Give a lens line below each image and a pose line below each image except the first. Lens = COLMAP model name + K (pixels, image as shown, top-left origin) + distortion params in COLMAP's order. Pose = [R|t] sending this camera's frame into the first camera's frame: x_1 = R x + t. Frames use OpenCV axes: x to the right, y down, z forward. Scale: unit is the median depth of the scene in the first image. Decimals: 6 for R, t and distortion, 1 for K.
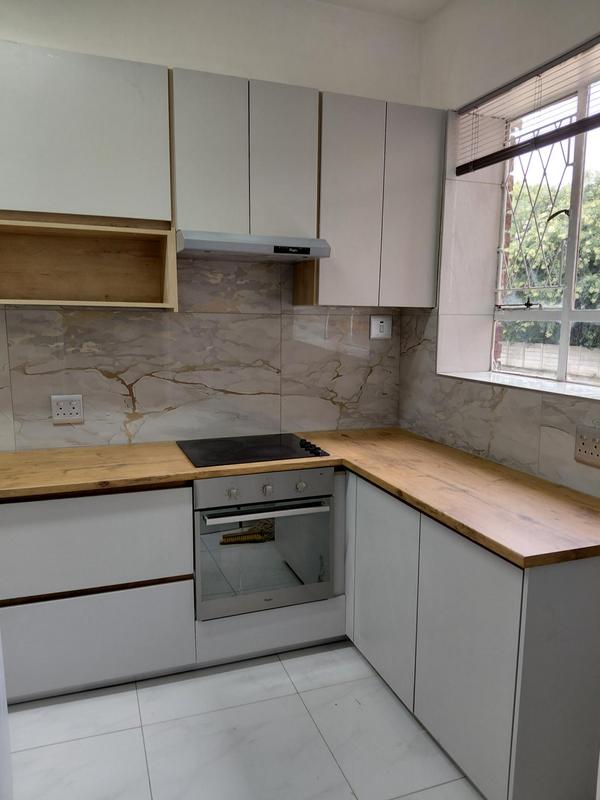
lens RADIAL K [[603.9, 0, 300.0], [0, 603.9, 400.0], [0, 0, 1]] dist [-0.007423, -0.044264]
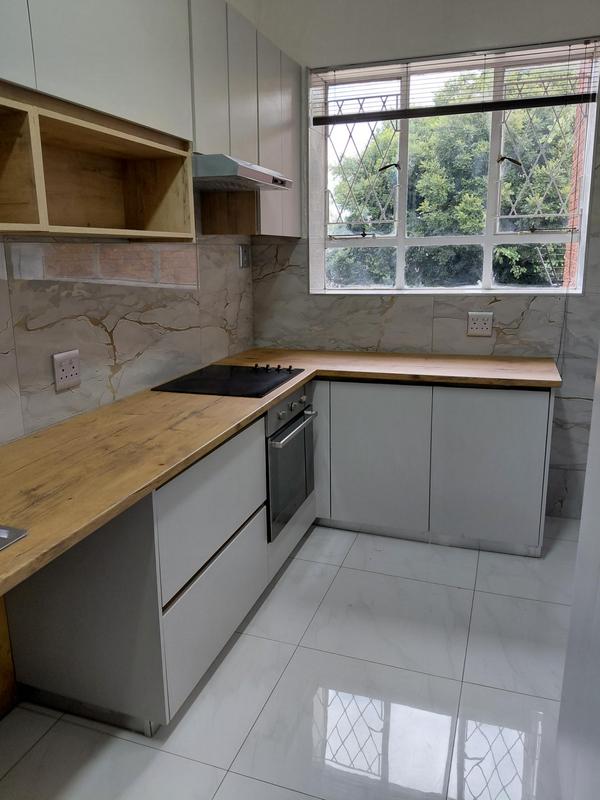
lens RADIAL K [[603.9, 0, 300.0], [0, 603.9, 400.0], [0, 0, 1]] dist [-0.007423, -0.044264]
pose [[0.631593, -0.205120, 0.747673, -0.781024], [0.129332, 0.978729, 0.159257, -0.032361], [-0.764437, -0.003888, 0.644687, 0.254433]]
